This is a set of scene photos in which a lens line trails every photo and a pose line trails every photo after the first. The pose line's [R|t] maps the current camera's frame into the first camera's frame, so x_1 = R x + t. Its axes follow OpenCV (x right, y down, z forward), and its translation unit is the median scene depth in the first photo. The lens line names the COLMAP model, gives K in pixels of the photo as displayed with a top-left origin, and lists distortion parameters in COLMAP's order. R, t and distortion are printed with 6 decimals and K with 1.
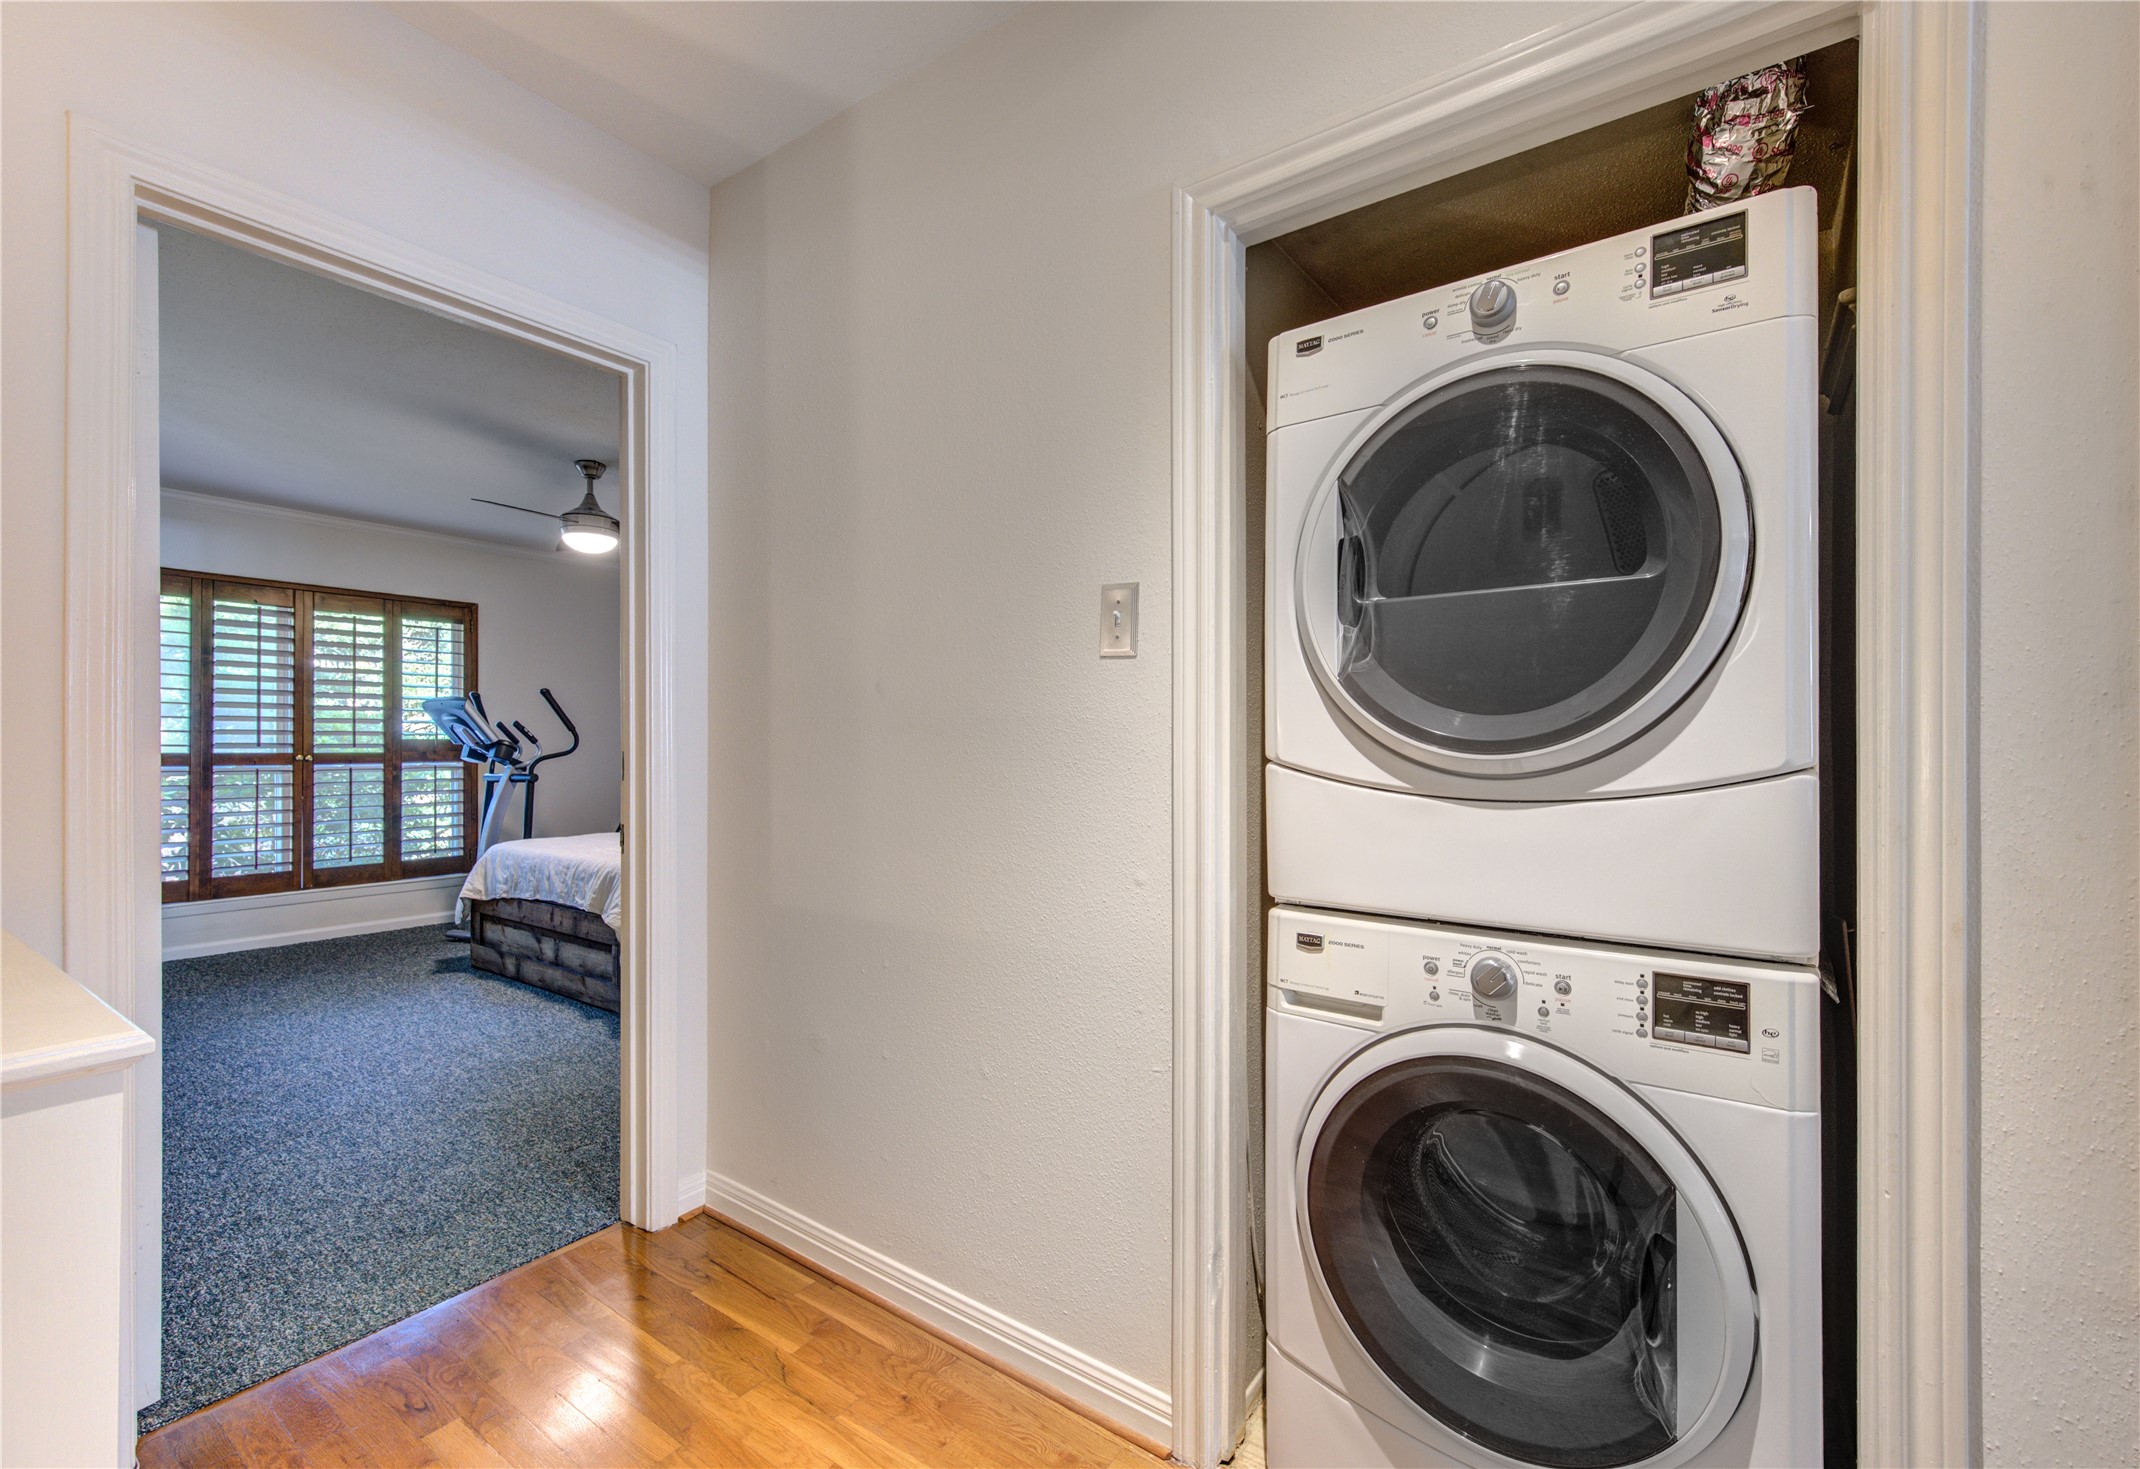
lens RADIAL K [[859.4, 0, 1077.8], [0, 859.4, 733.4], [0, 0, 1]] dist [-0.001983, -0.000710]
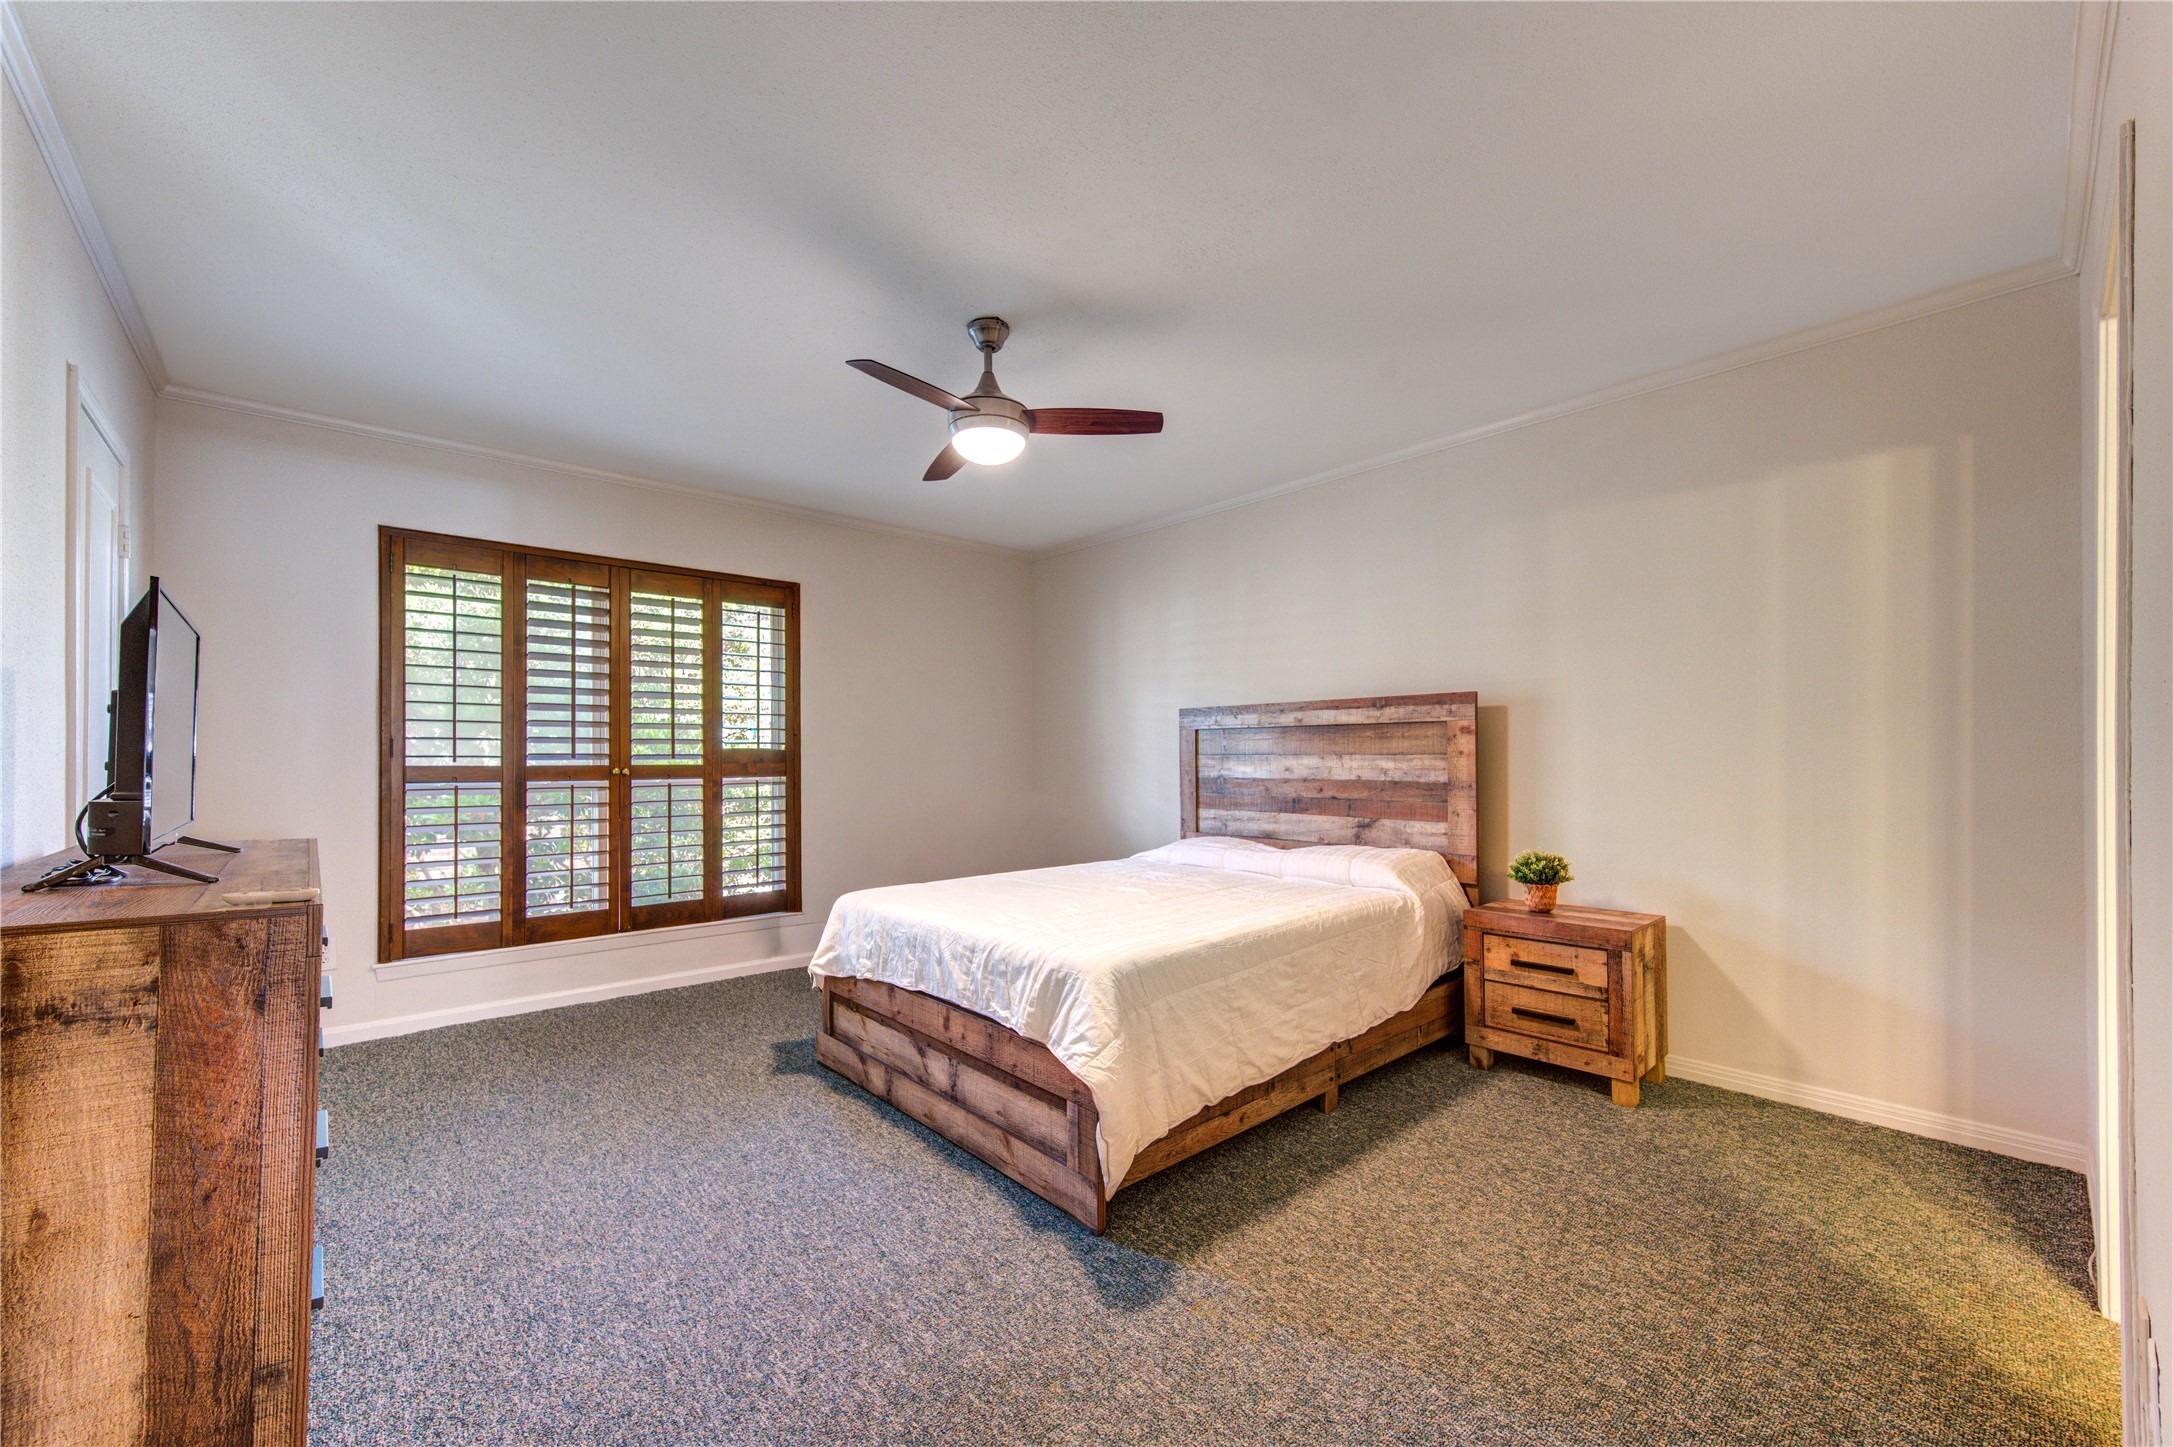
lens RADIAL K [[861.6, 0, 1081.2], [0, 861.6, 741.1], [0, 0, 1]] dist [0.002524, -0.000338]
pose [[0.970312, -0.004388, -0.241817, -0.286335], [0.004154, 0.999990, -0.001476, 0.002771], [0.241821, 0.000428, 0.970321, 0.318051]]
